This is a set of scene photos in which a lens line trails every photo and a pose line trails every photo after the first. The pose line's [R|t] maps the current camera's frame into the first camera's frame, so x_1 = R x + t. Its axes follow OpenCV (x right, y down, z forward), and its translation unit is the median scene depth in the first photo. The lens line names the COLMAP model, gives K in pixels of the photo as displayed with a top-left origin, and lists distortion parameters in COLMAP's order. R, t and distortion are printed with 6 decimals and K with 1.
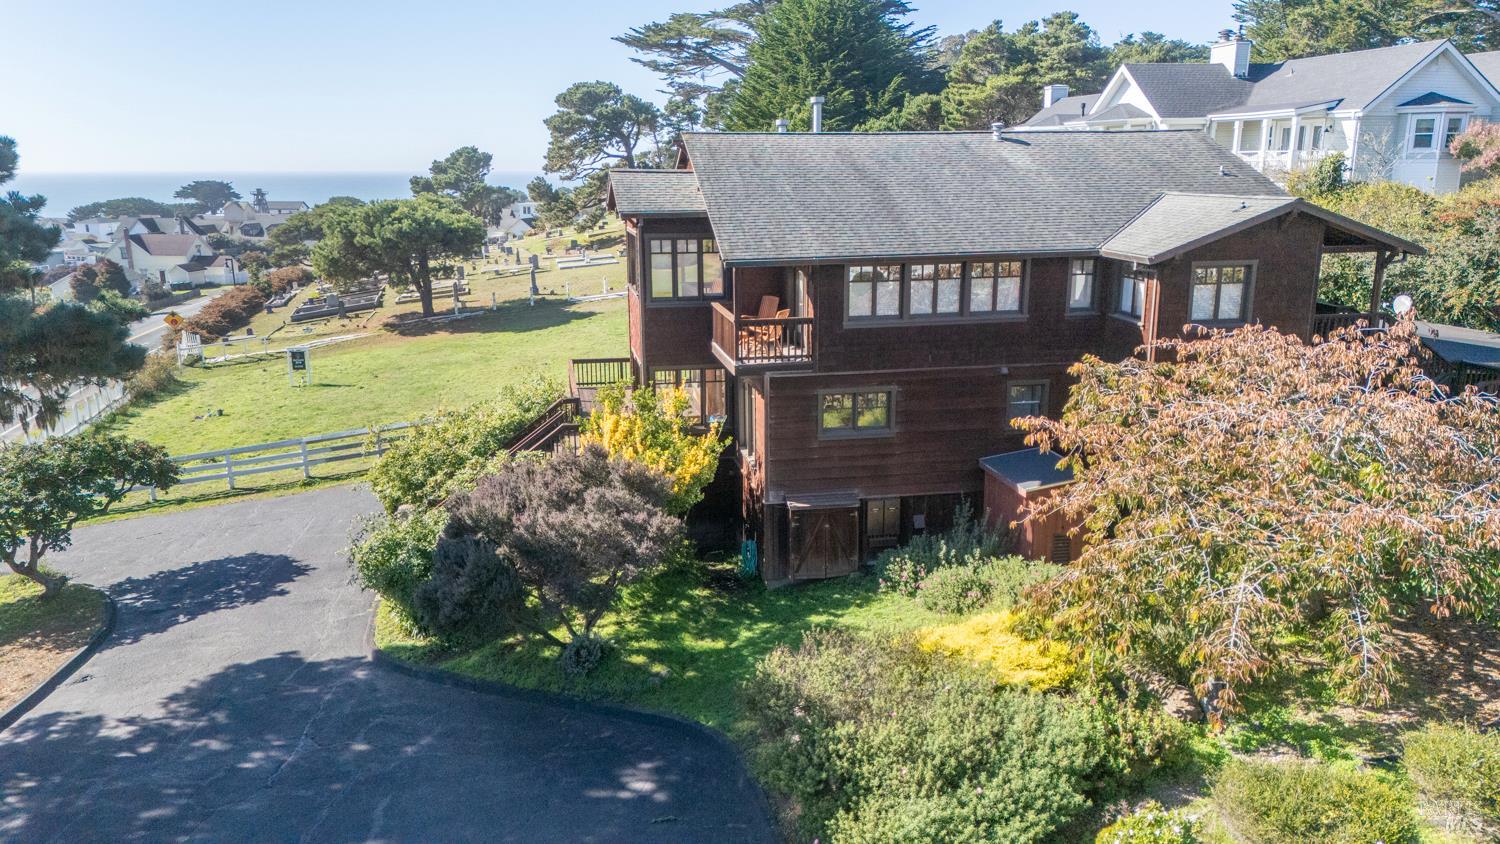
lens RADIAL K [[1092.0, 0, 750.4], [0, 1092.0, 427.1], [0, 0, 1]] dist [0.089089, -0.099596]
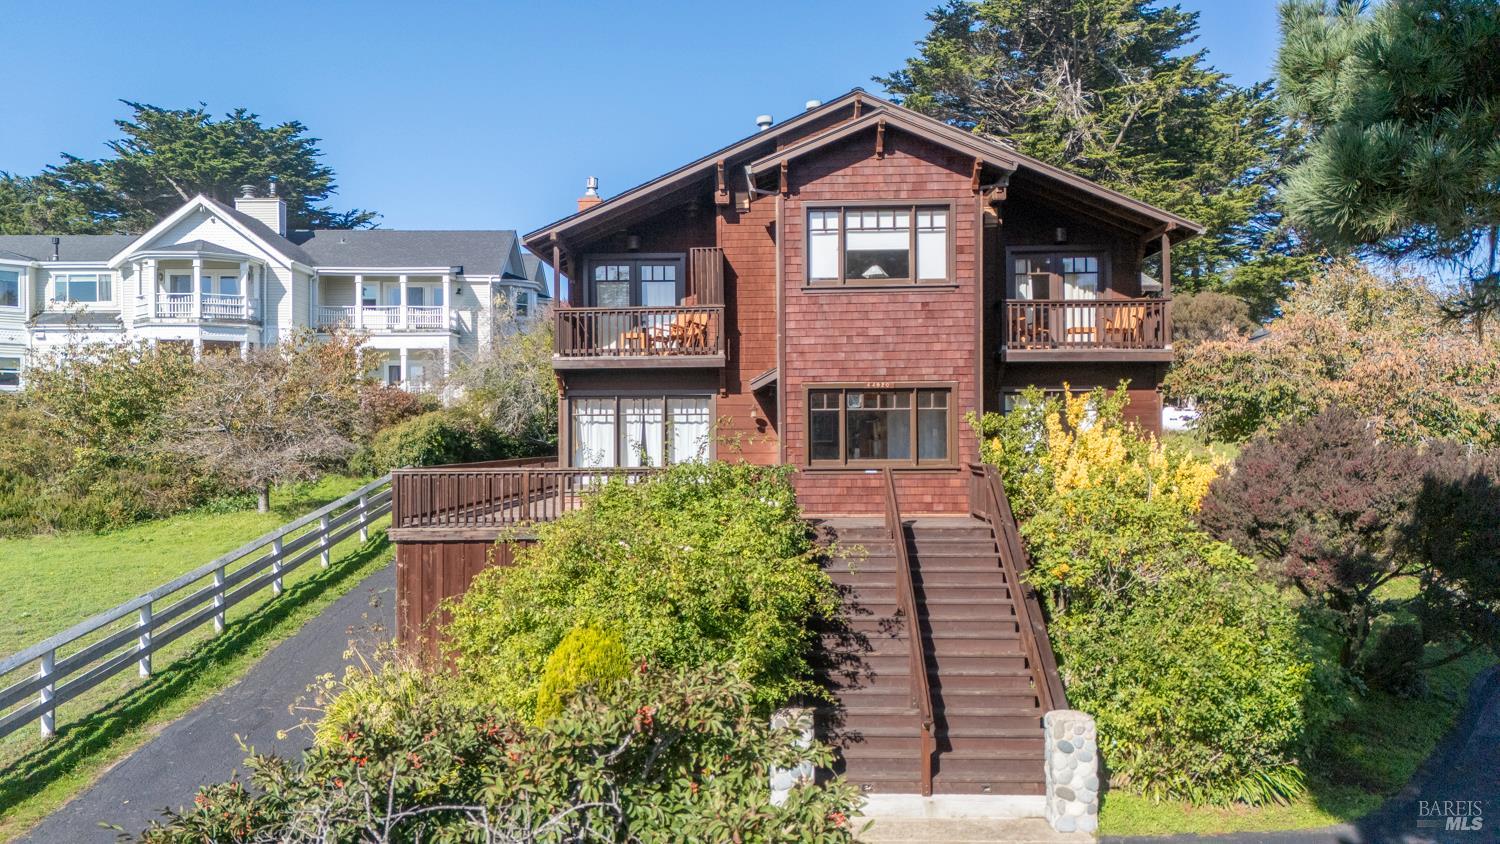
lens RADIAL K [[1092.0, 0, 750.4], [0, 1092.0, 427.1], [0, 0, 1]] dist [0.089089, -0.099596]
pose [[0.201733, 0.014439, 0.979334, -0.746326], [0.232856, 0.970515, -0.062275, -0.014627], [-0.951358, 0.240607, 0.192422, 0.901640]]
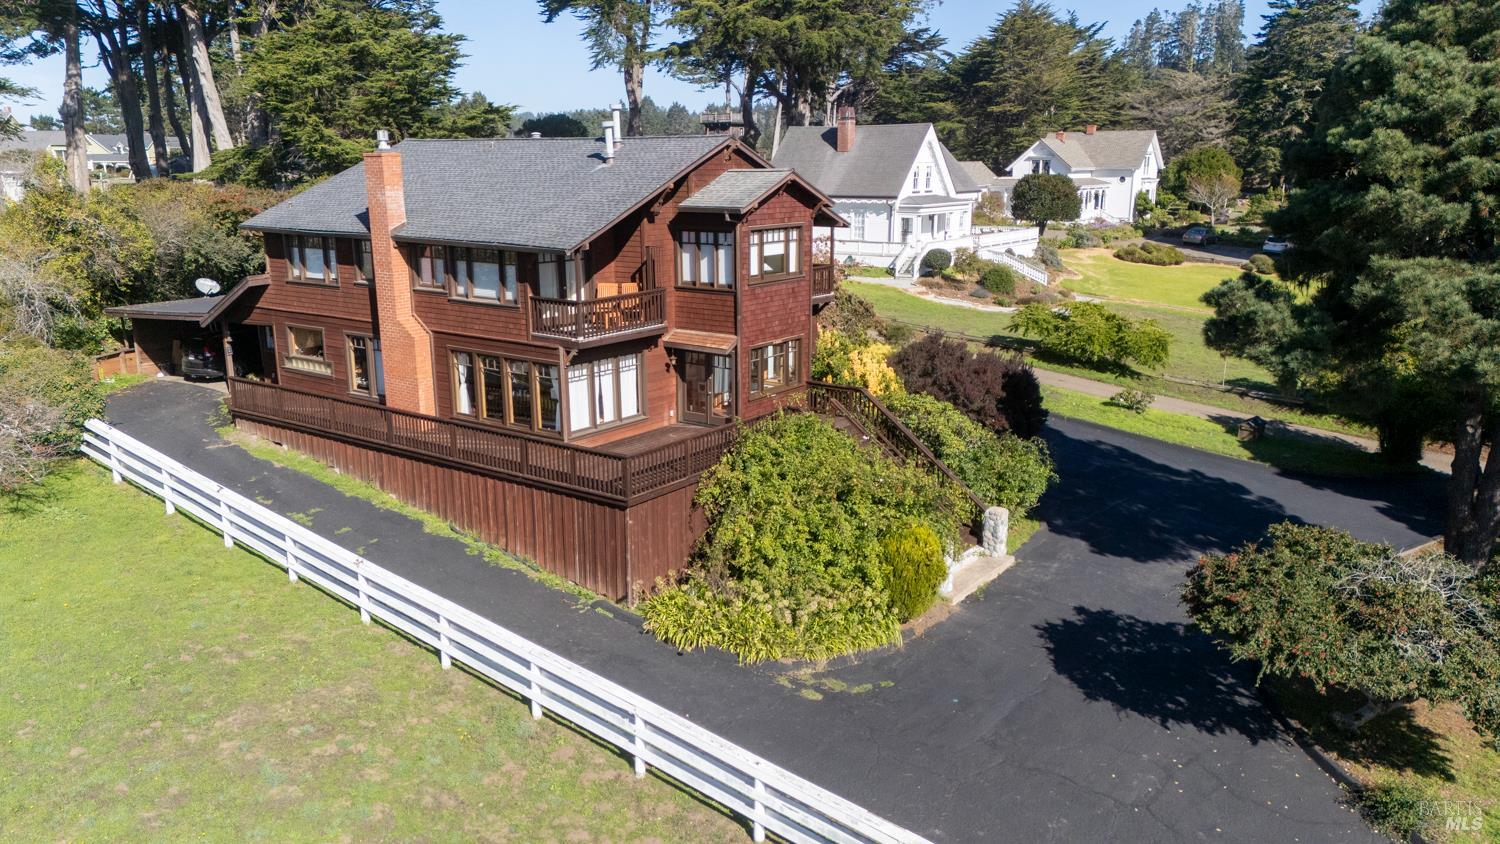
lens RADIAL K [[1092.0, 0, 750.4], [0, 1092.0, 427.1], [0, 0, 1]] dist [0.089089, -0.099596]
pose [[-0.683799, -0.163756, 0.711058, -0.827910], [0.174355, 0.909593, 0.377148, -0.380518], [-0.708534, 0.381870, -0.593427, 1.606109]]
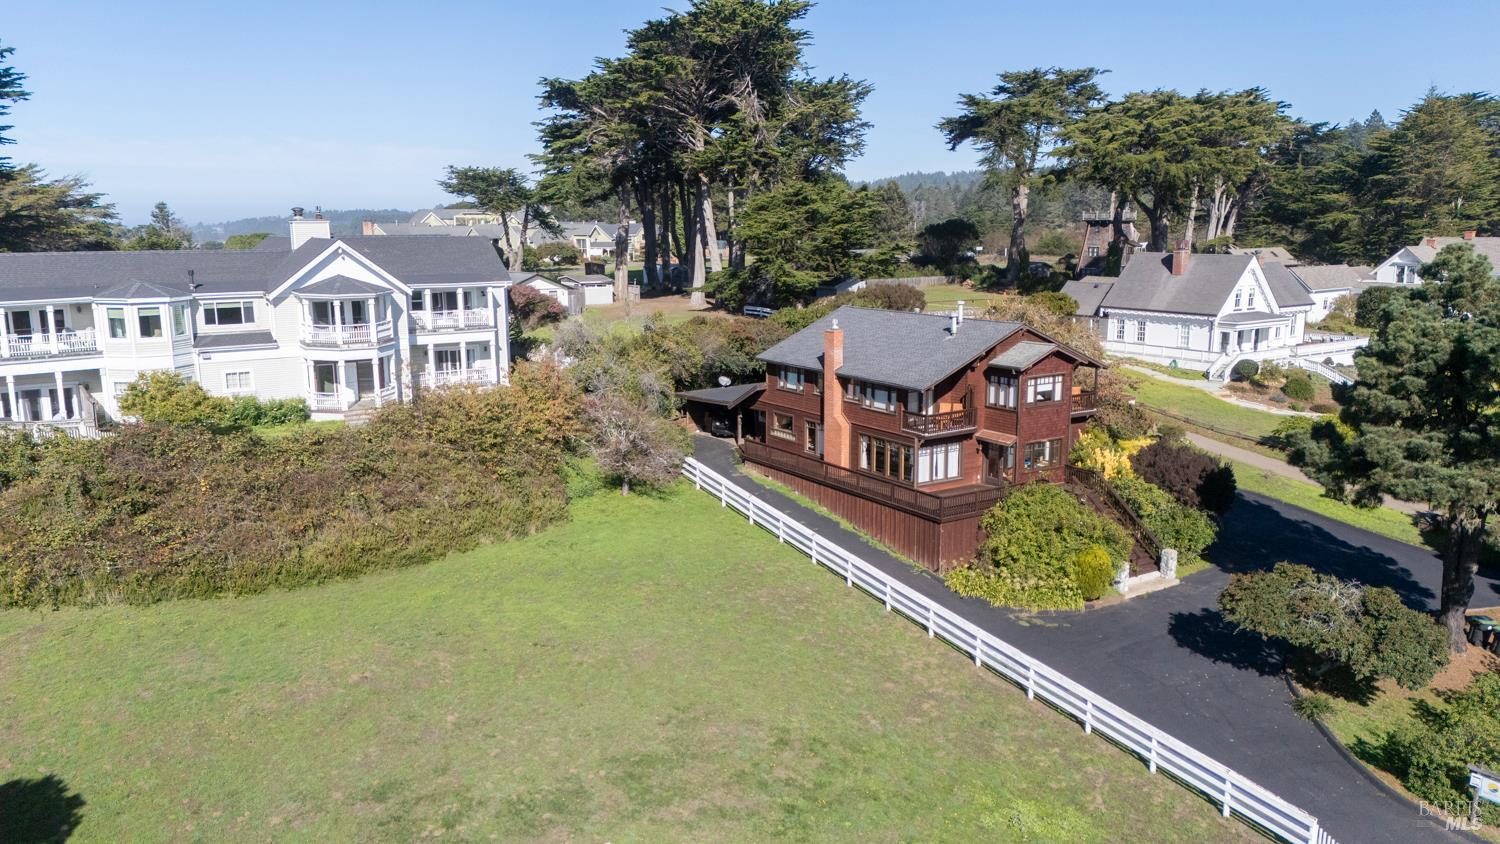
lens RADIAL K [[1086.9, 0, 744.4], [0, 1086.9, 425.2], [0, 0, 1]] dist [0.112868, -0.126205]
pose [[-0.378487, -0.164838, 0.910811, -1.528545], [0.221298, 0.939362, 0.261965, -0.656609], [-0.898763, 0.300711, -0.319058, 1.941648]]
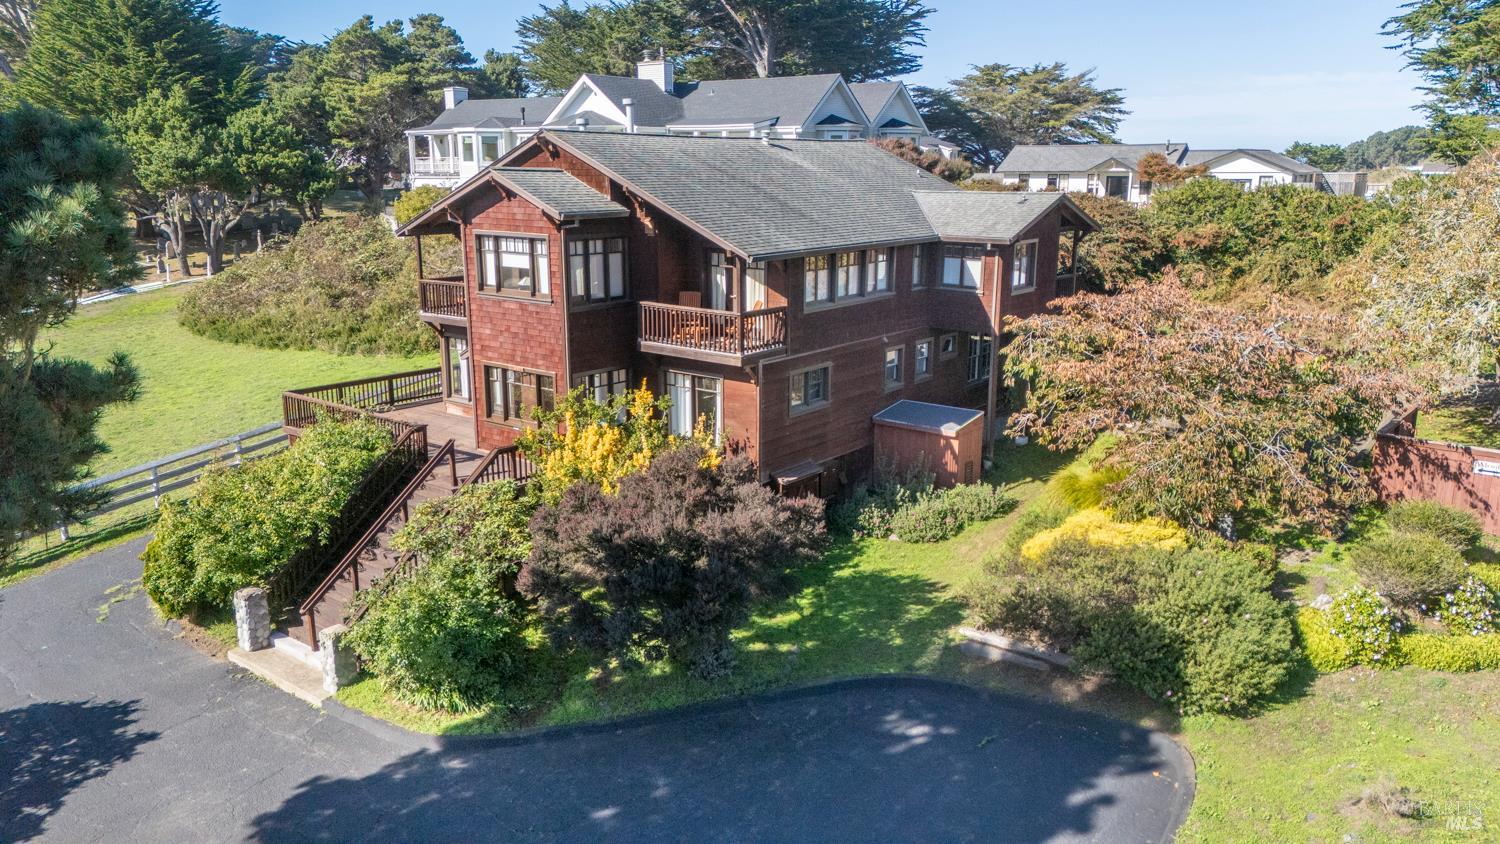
lens RADIAL K [[1092.0, 0, 750.4], [0, 1092.0, 427.1], [0, 0, 1]] dist [0.089089, -0.099596]
pose [[0.755090, -0.144941, 0.639399, -0.531109], [0.145142, 0.988014, 0.052562, -0.033791], [-0.639353, 0.053114, 0.767076, 0.148264]]
